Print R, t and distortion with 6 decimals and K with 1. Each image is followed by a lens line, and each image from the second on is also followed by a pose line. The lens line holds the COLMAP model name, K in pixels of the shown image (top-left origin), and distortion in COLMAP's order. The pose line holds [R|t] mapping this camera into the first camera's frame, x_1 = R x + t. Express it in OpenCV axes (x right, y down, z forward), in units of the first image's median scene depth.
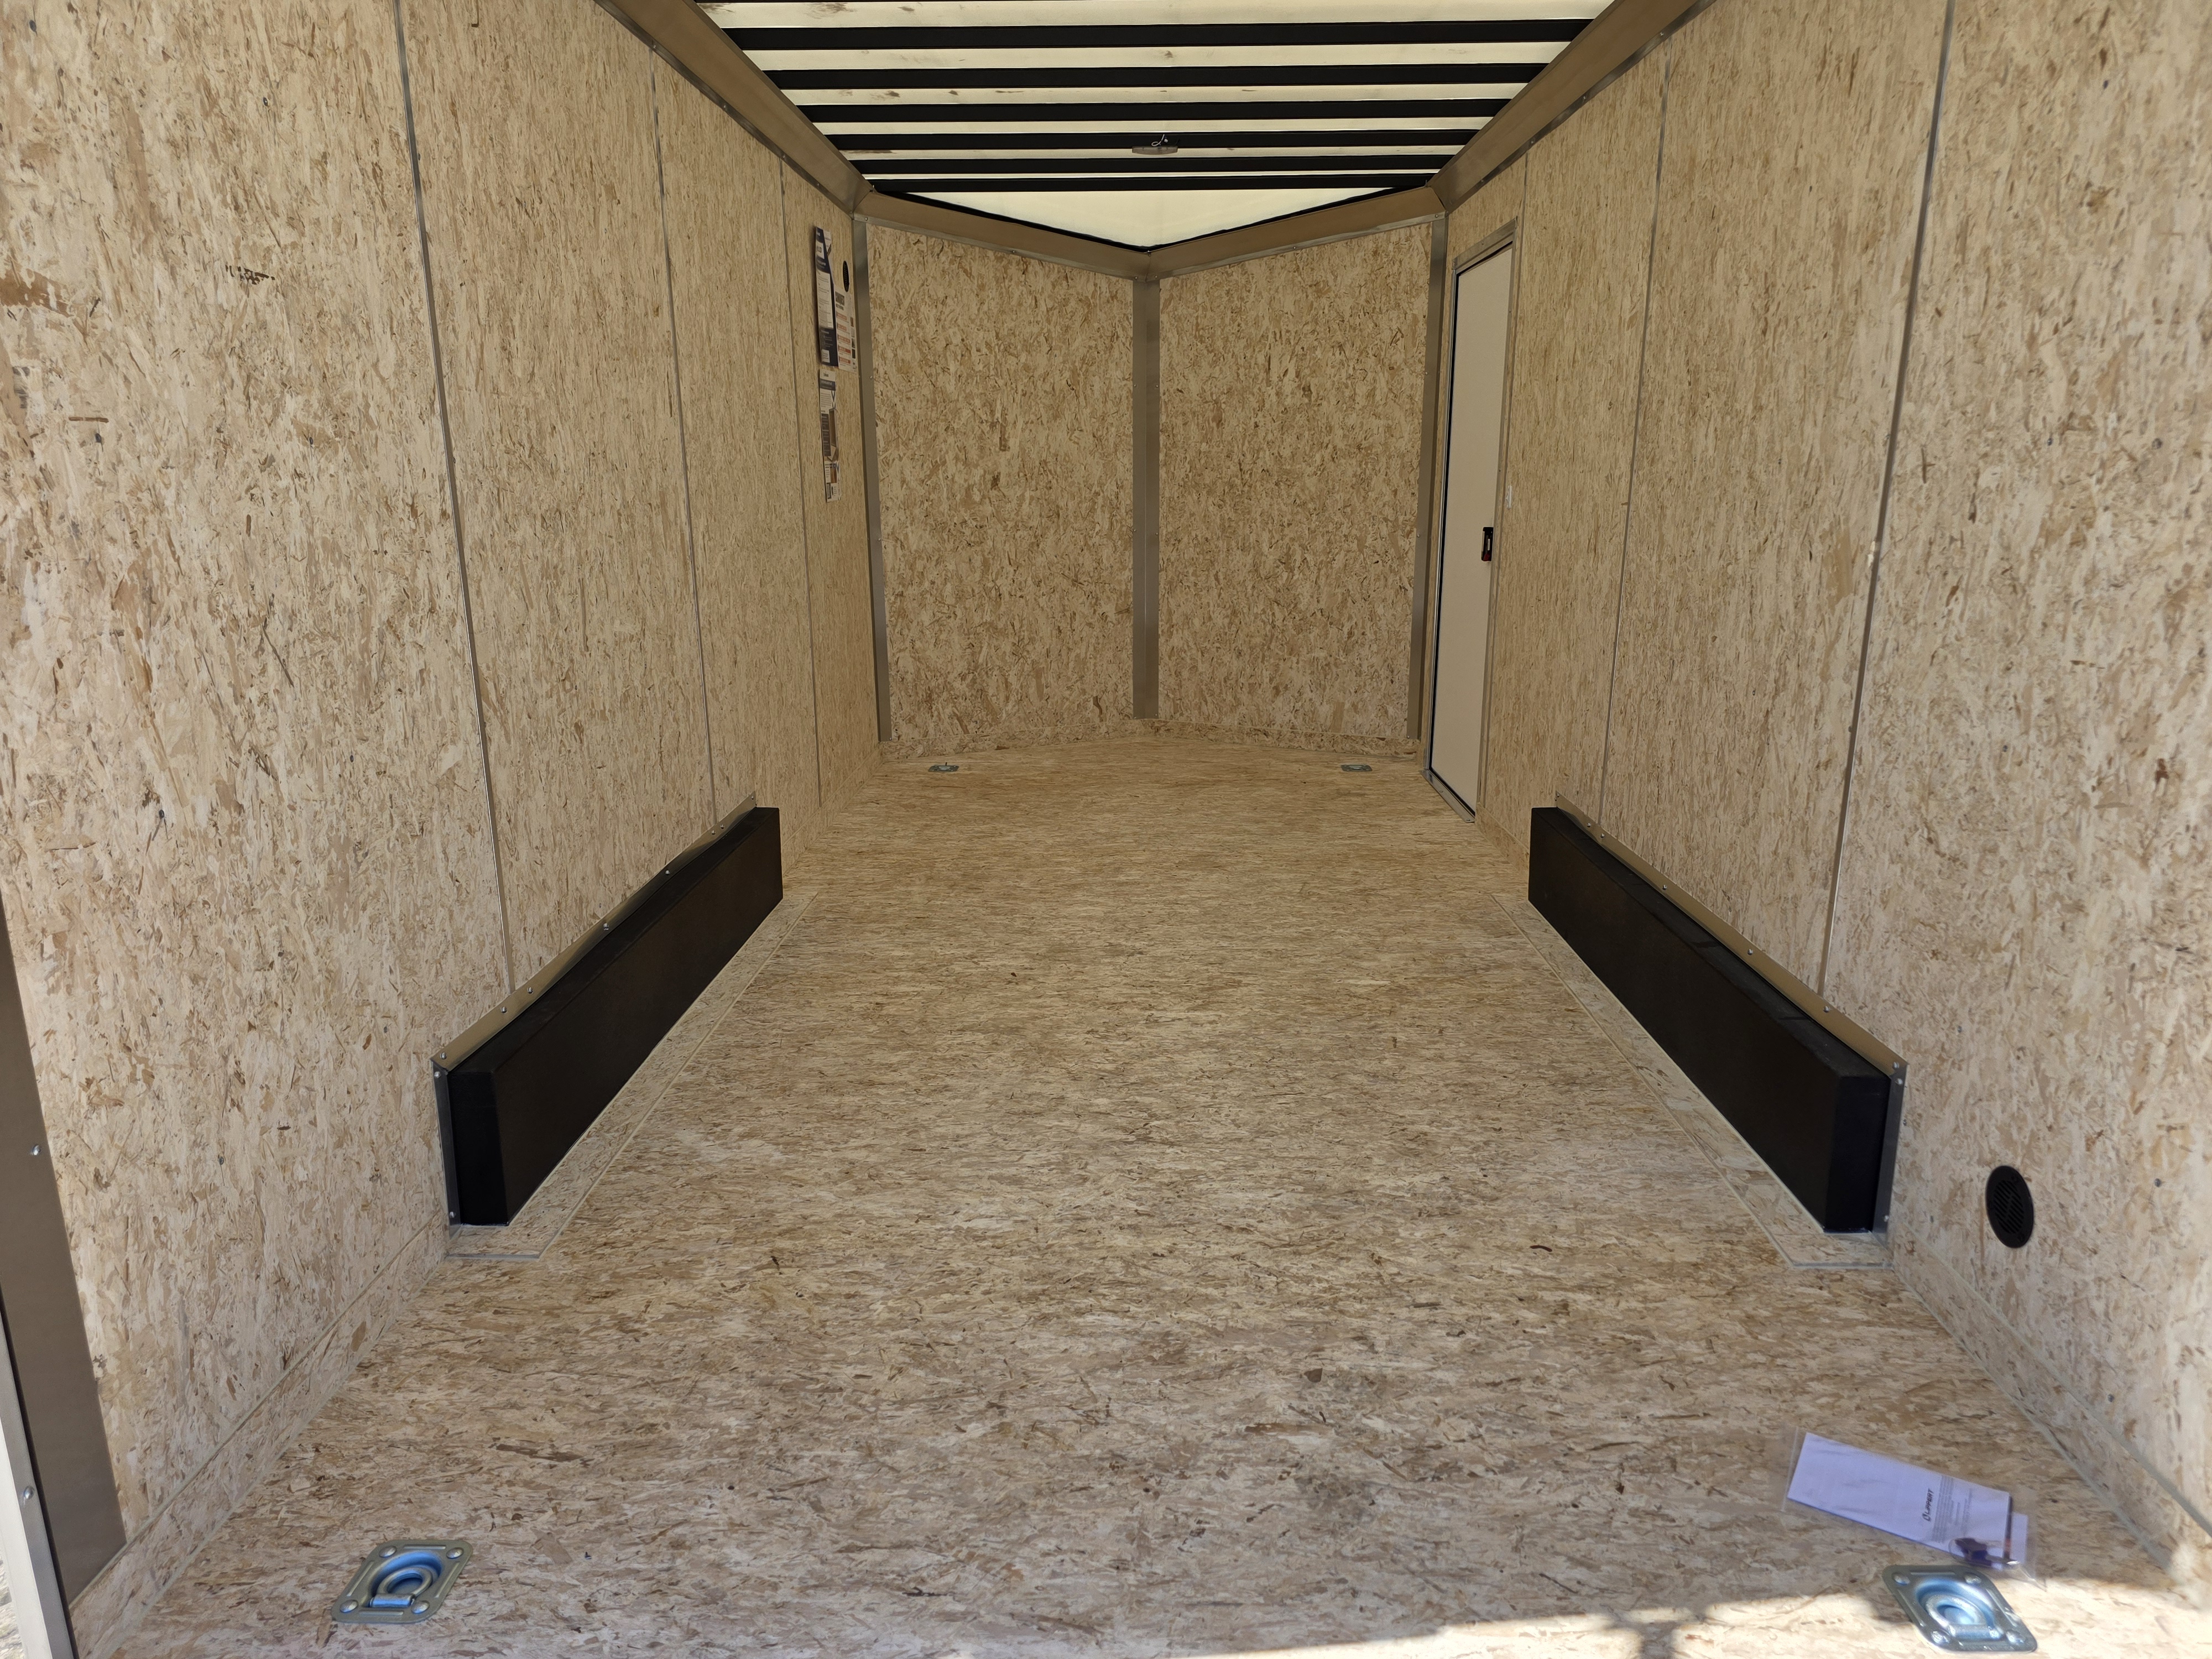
lens RADIAL K [[1514.3, 0, 1091.6], [0, 1514.3, 872.1], [0, 0, 1]] dist [0.065765, -0.056585]
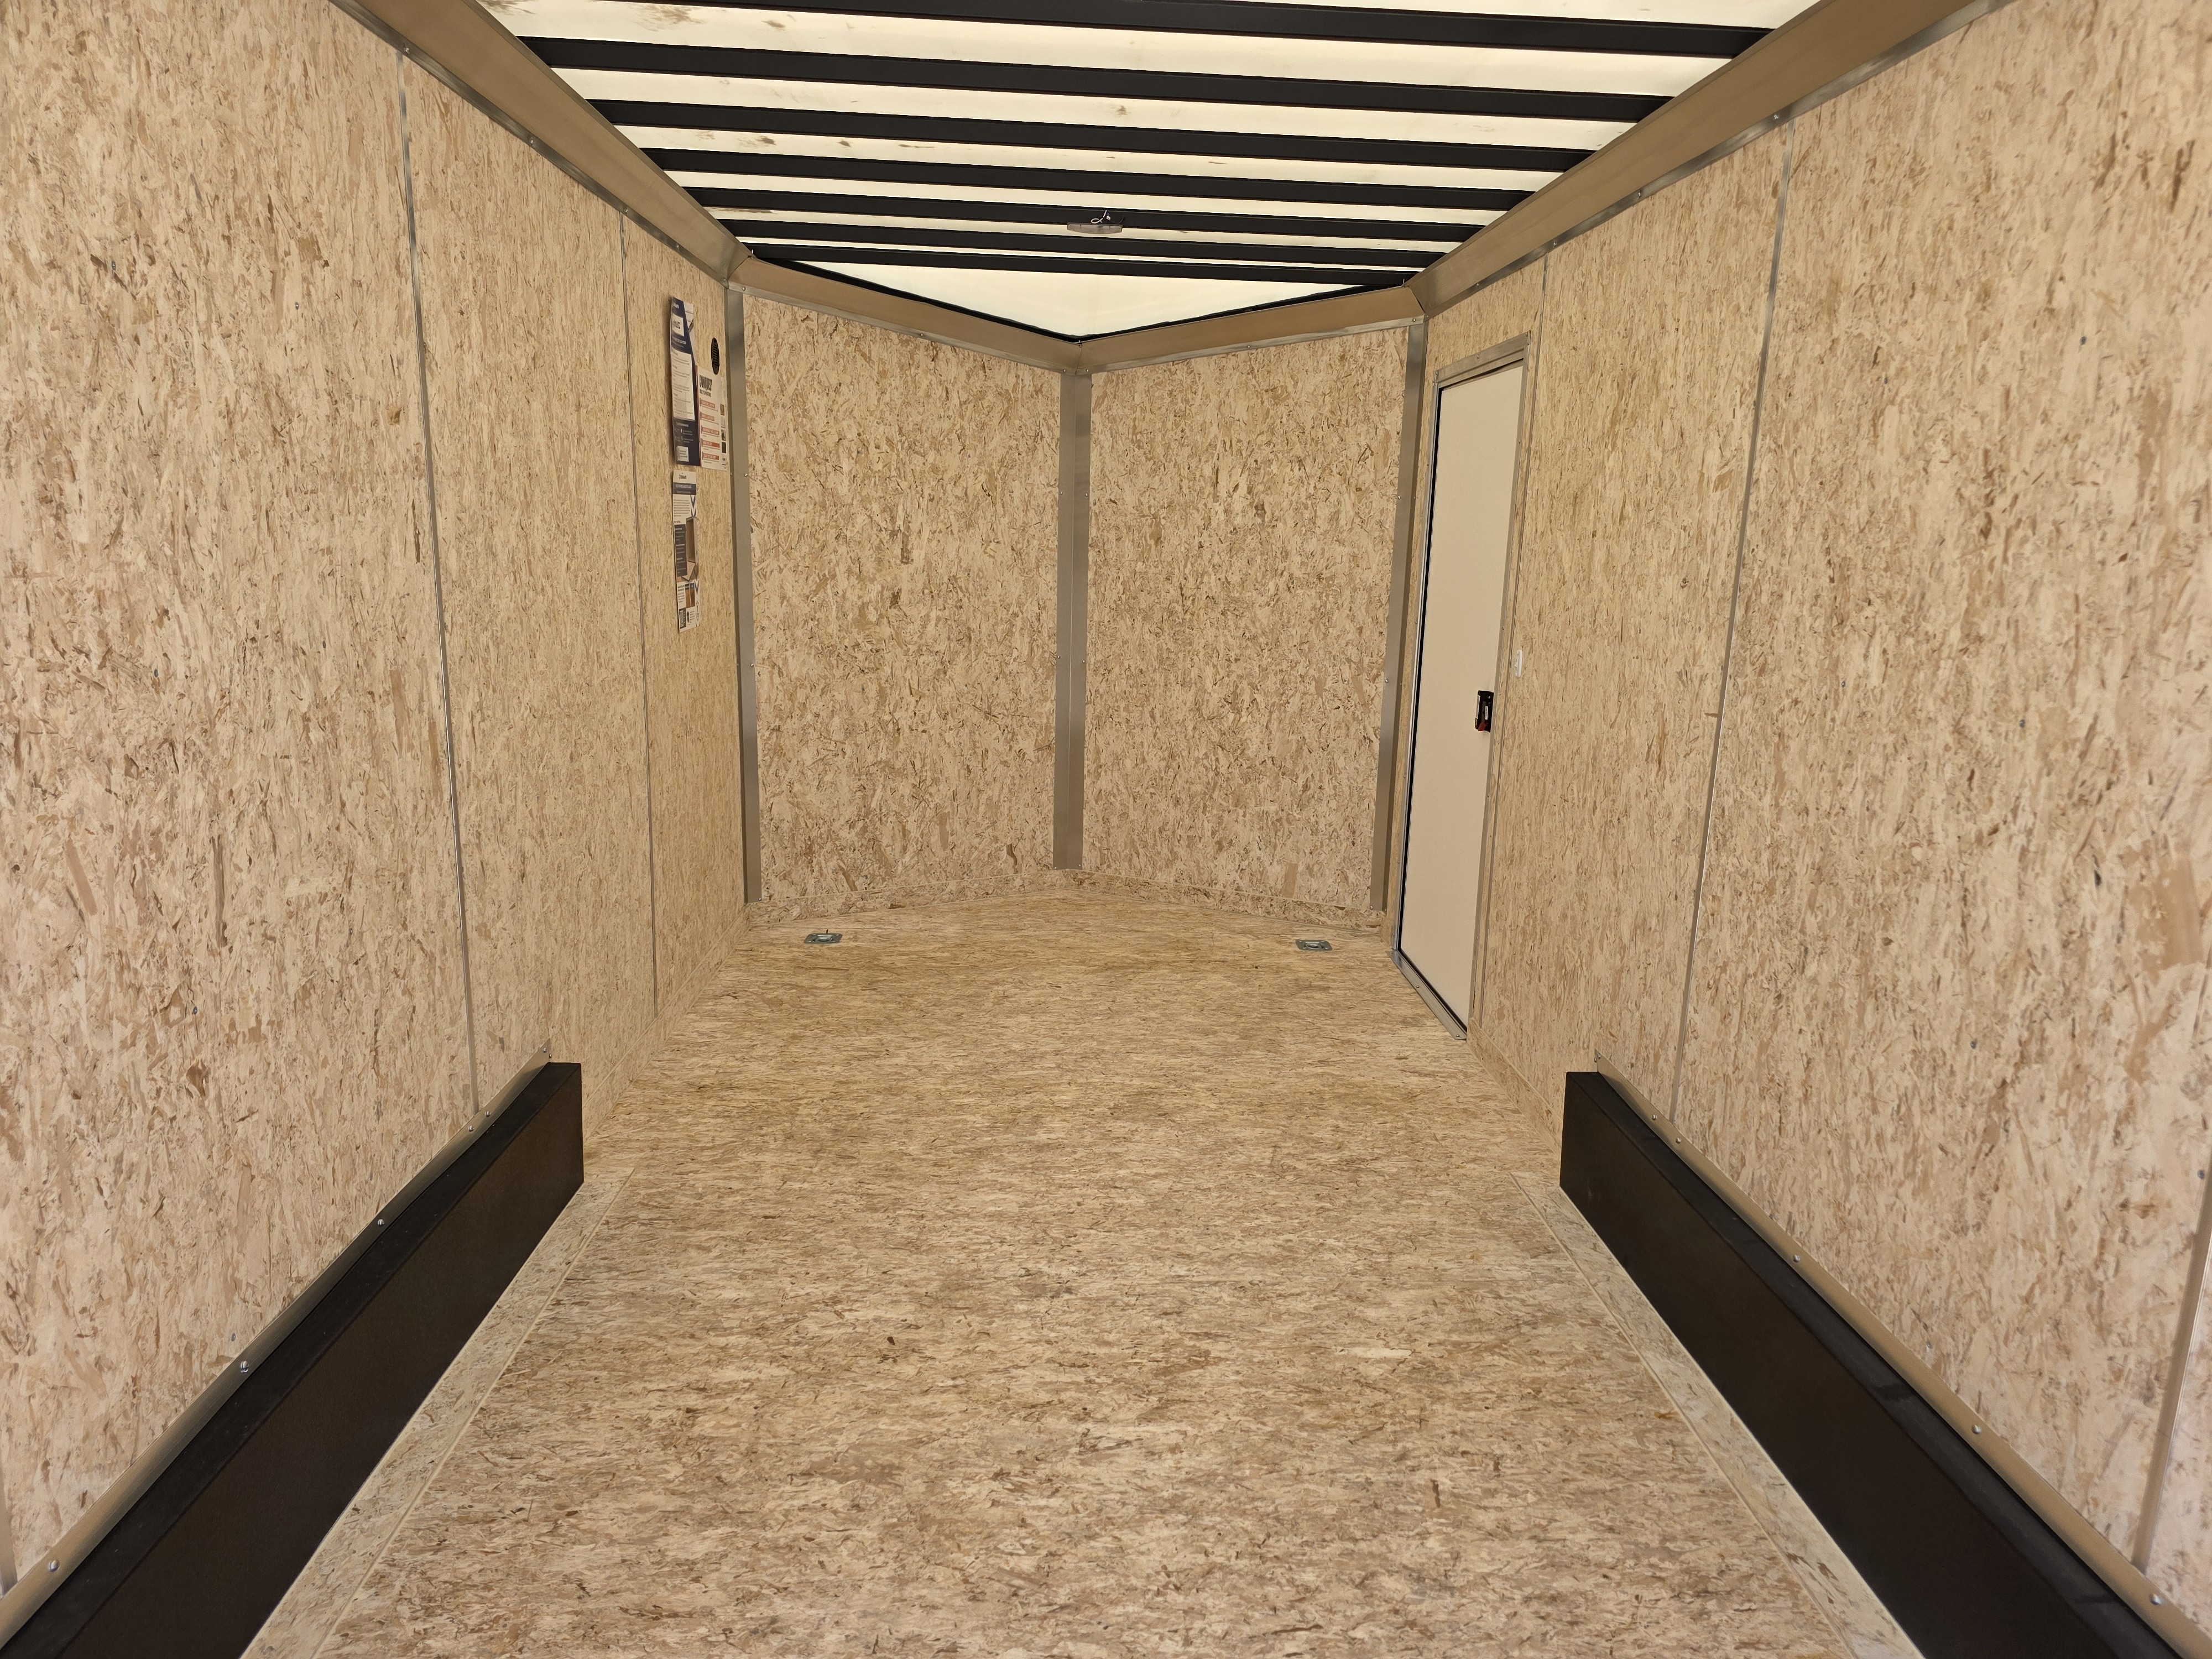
lens RADIAL K [[1514.3, 0, 1119.0], [0, 1514.3, 860.3], [0, 0, 1]] dist [0.065765, -0.056585]
pose [[0.996623, 0.019062, 0.079873, -0.006556], [-0.015398, 0.998811, -0.046251, -0.127719], [-0.080659, 0.044865, 0.995731, 0.265432]]
